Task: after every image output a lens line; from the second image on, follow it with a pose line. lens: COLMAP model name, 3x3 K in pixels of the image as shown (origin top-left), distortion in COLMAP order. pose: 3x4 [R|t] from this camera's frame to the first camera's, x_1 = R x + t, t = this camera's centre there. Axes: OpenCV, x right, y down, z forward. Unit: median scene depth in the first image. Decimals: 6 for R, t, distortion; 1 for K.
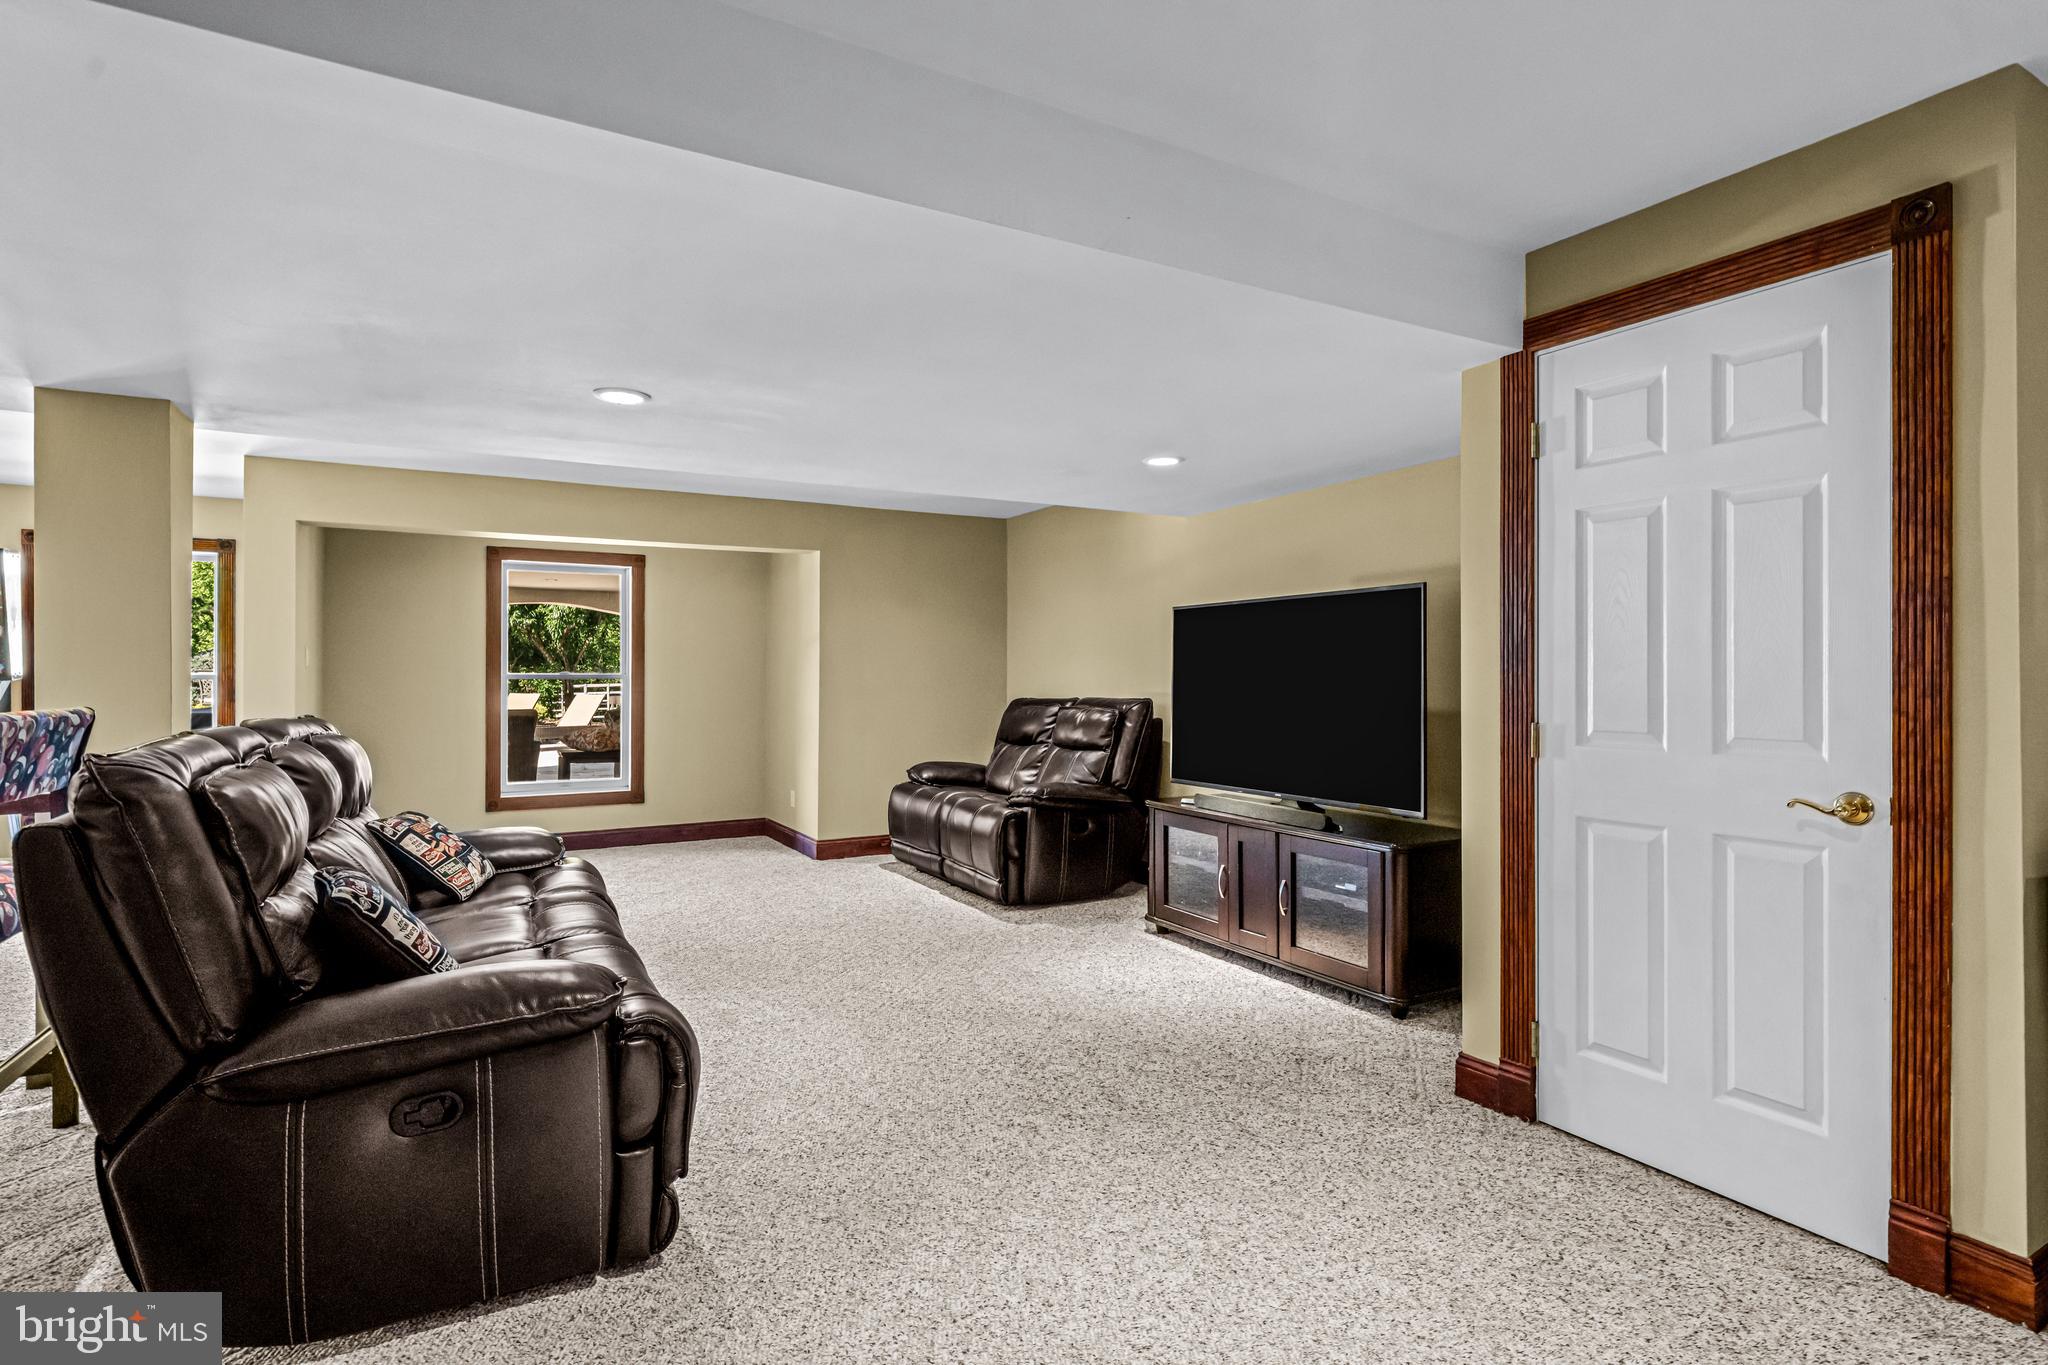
lens RADIAL K [[1024.9, 0, 1024.5], [0, 1024.9, 676.9], [0, 0, 1]] dist [0.002927, 0.000039]
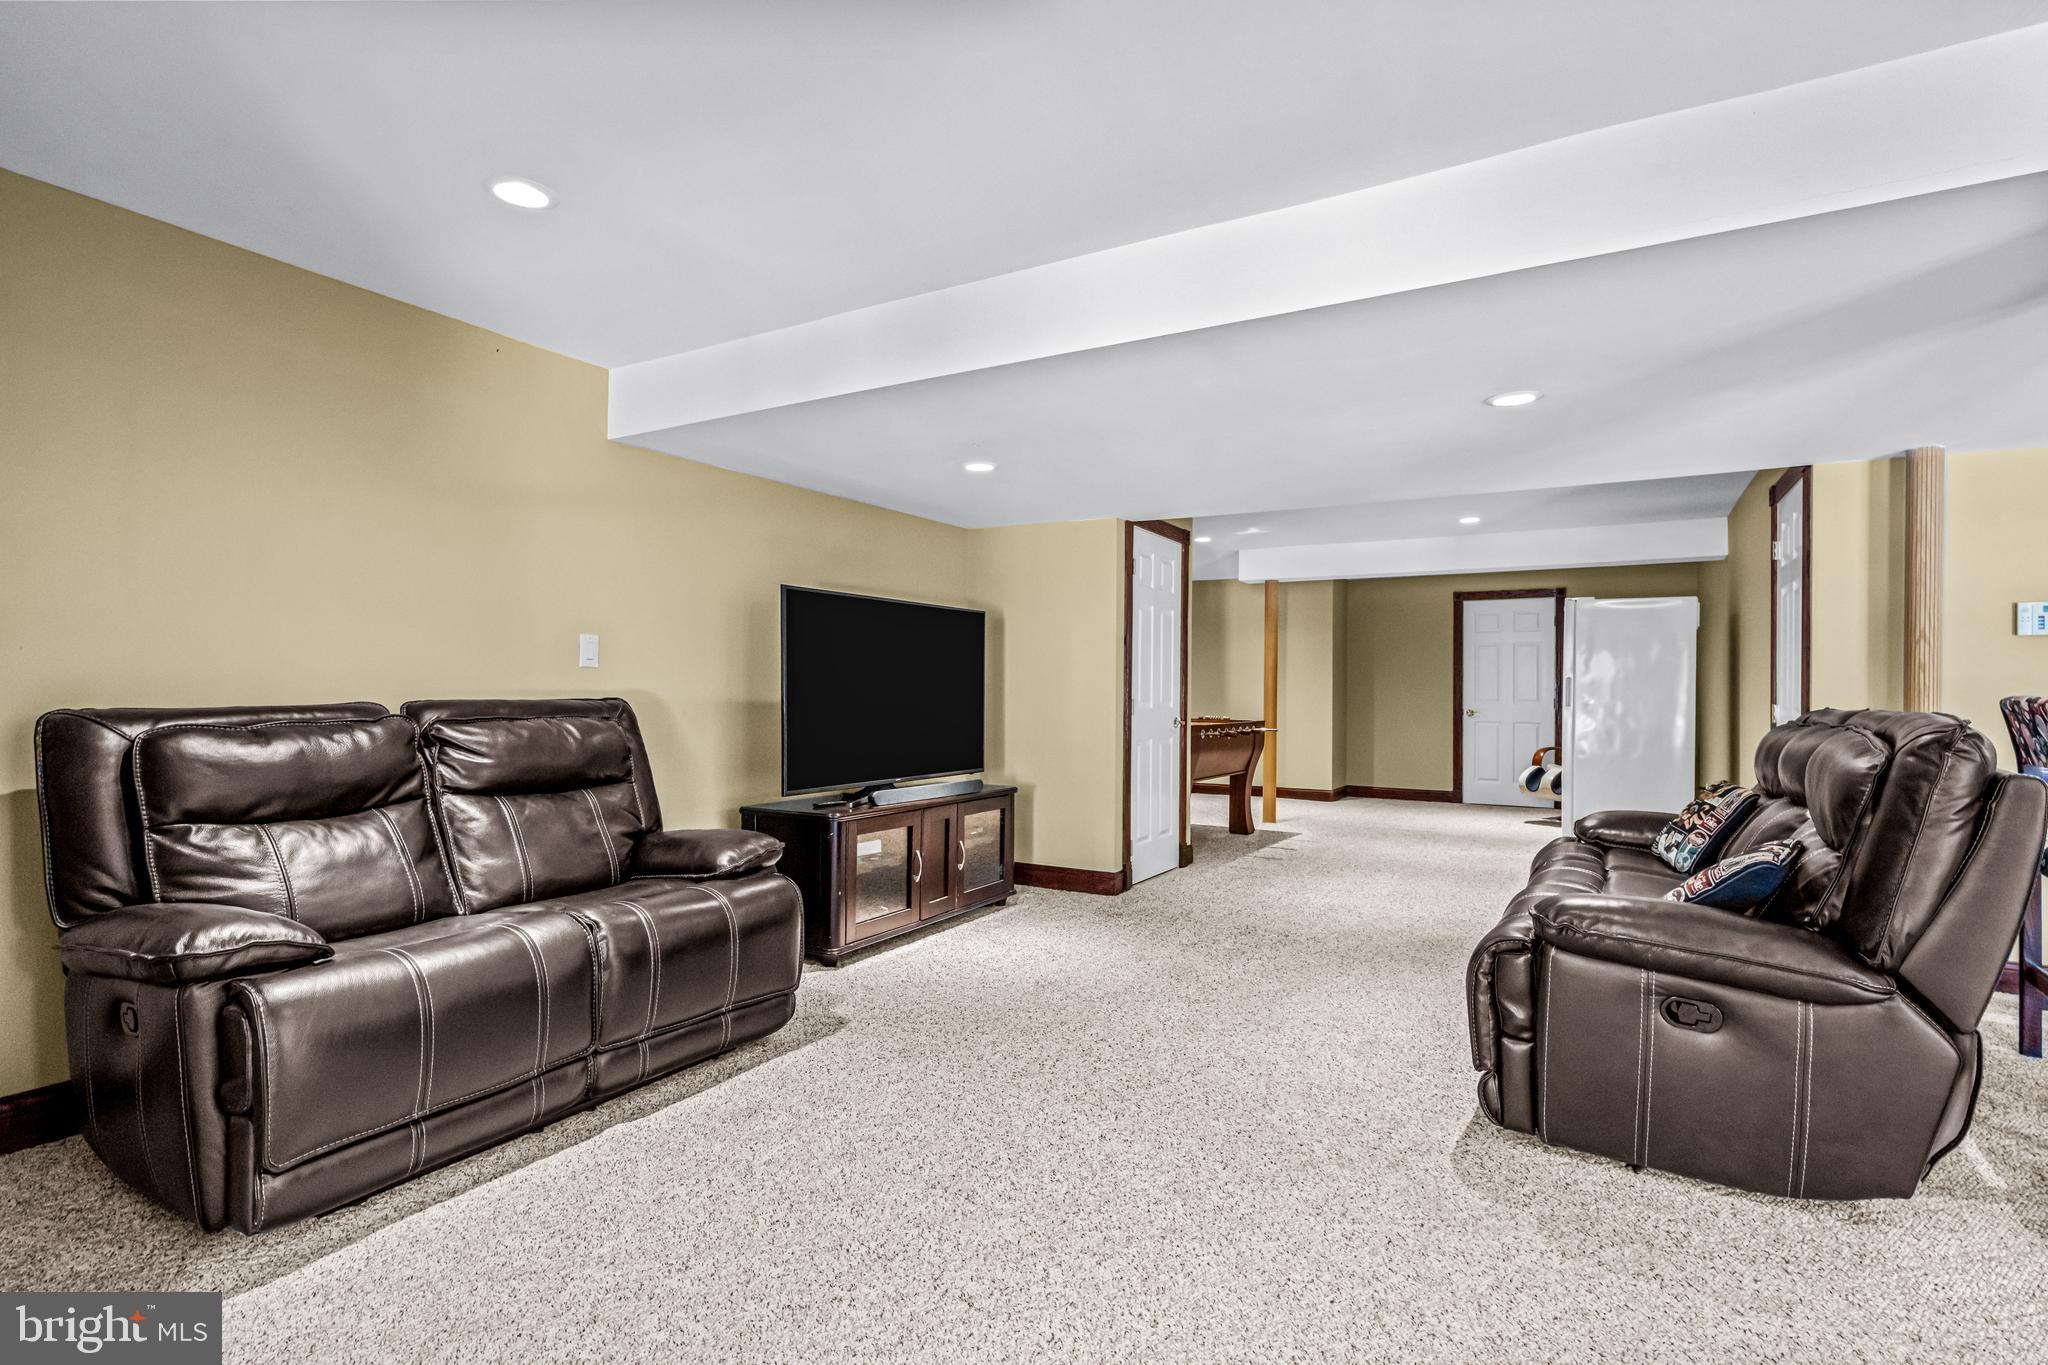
lens RADIAL K [[968.5, 0, 1023.3], [0, 968.5, 694.1], [0, 0, 1]] dist [0.001480, 0.000222]
pose [[-0.497256, -0.000857, 0.867603, -0.763592], [-0.004046, 0.999991, -0.001331, 0.024184], [-0.867594, -0.004173, -0.497255, 1.472814]]
